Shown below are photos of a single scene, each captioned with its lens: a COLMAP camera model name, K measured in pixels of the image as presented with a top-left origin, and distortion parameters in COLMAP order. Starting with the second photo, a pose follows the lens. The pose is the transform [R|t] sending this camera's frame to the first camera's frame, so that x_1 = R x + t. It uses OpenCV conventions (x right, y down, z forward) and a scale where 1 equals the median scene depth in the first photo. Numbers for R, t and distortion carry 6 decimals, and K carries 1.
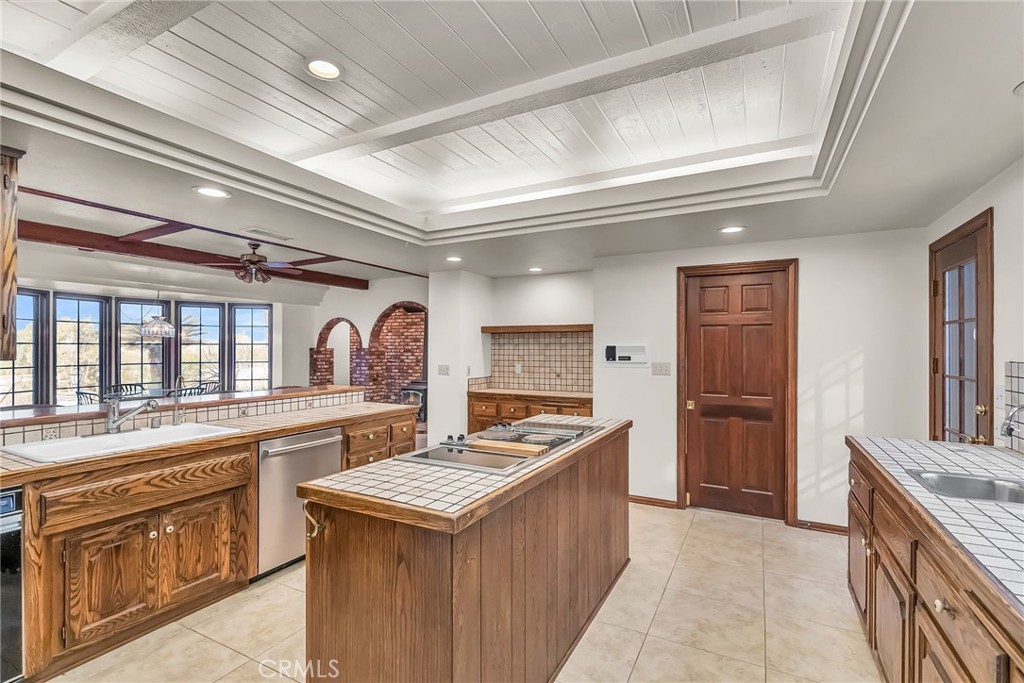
lens RADIAL K [[465.5, 0, 511.8], [0, 465.5, 349.6], [0, 0, 1]] dist [-0.005119, 0.000248]
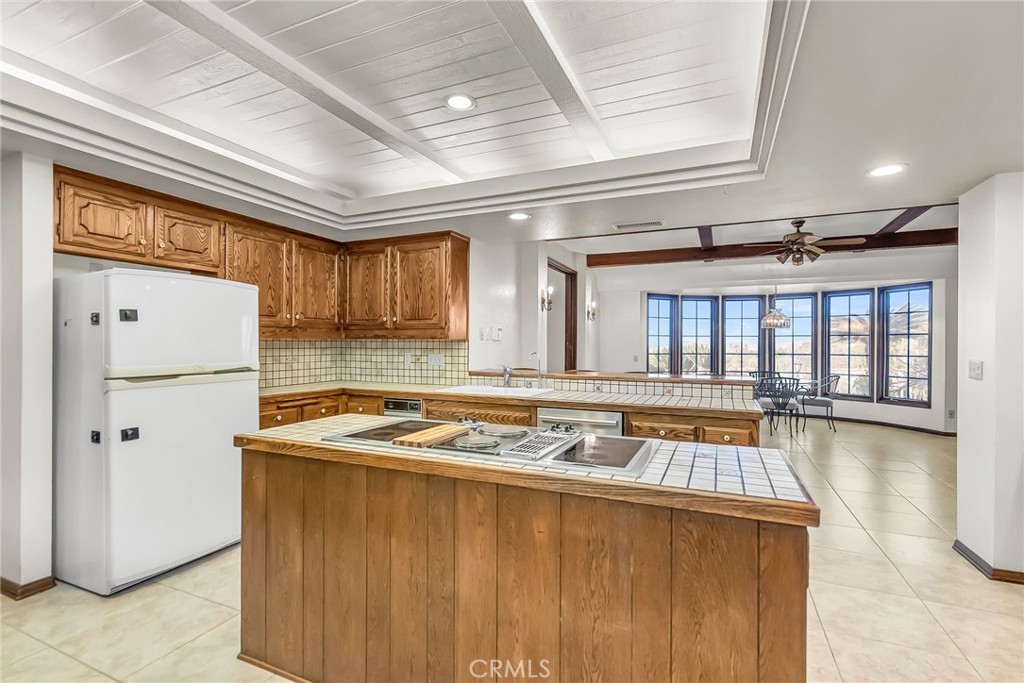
lens RADIAL K [[465.5, 0, 516.1], [0, 465.5, 341.8], [0, 0, 1]] dist [-0.005119, 0.000248]
pose [[0.072876, -0.004914, -0.997329, 0.215417], [-0.005444, 0.999971, -0.005325, 0.010494], [0.997326, 0.005817, 0.072847, 0.271787]]
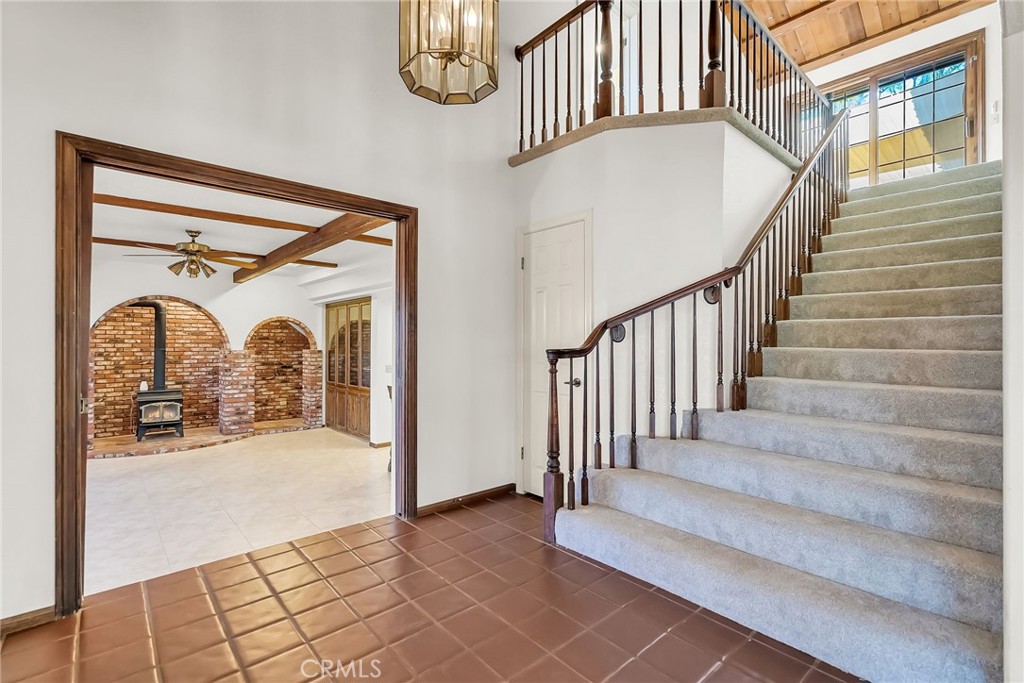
lens RADIAL K [[465.5, 0, 506.0], [0, 465.5, 342.0], [0, 0, 1]] dist [-0.005119, 0.000248]
pose [[0.359016, 0.003309, 0.933325, -0.788190], [-0.002945, 0.999993, -0.002412, -0.020473], [-0.933327, -0.001883, 0.359023, 0.132577]]
